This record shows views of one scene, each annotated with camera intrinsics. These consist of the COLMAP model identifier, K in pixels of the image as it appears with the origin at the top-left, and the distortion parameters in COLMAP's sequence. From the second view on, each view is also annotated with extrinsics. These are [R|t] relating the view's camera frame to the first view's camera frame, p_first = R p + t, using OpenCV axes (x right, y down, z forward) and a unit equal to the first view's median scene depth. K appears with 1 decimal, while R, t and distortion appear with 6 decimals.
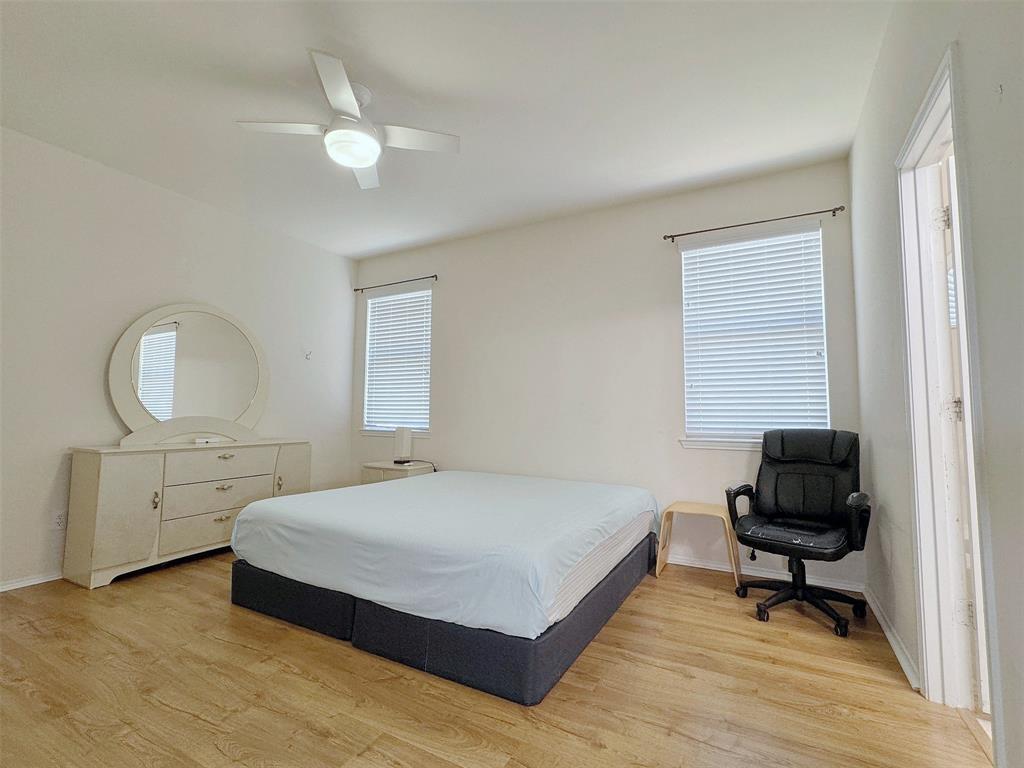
lens RADIAL K [[463.5, 0, 512.0], [0, 463.5, 384.0], [0, 0, 1]] dist [0.002969, 0.000391]
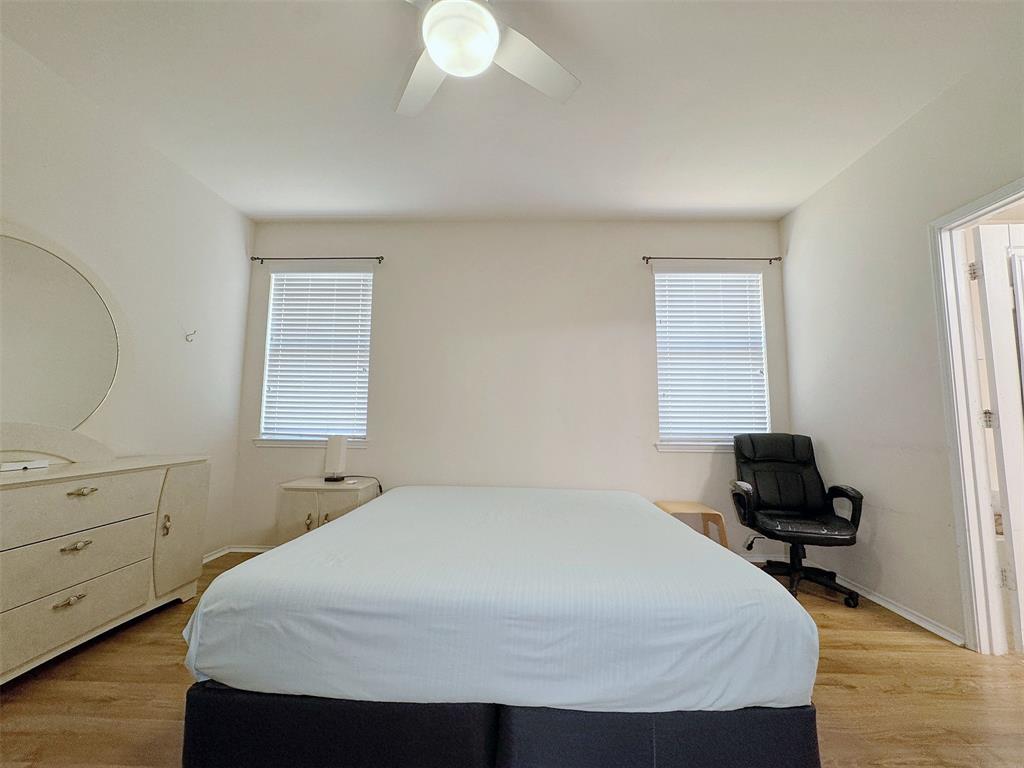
lens RADIAL K [[405.2, 0, 512.3], [0, 405.2, 383.8], [0, 0, 1]] dist [-0.000099, 0.000242]
pose [[0.890575, 0.042569, 0.452841, -0.375657], [-0.033440, 0.999044, -0.028151, 0.016870], [-0.453606, 0.009927, 0.891147, 0.303188]]
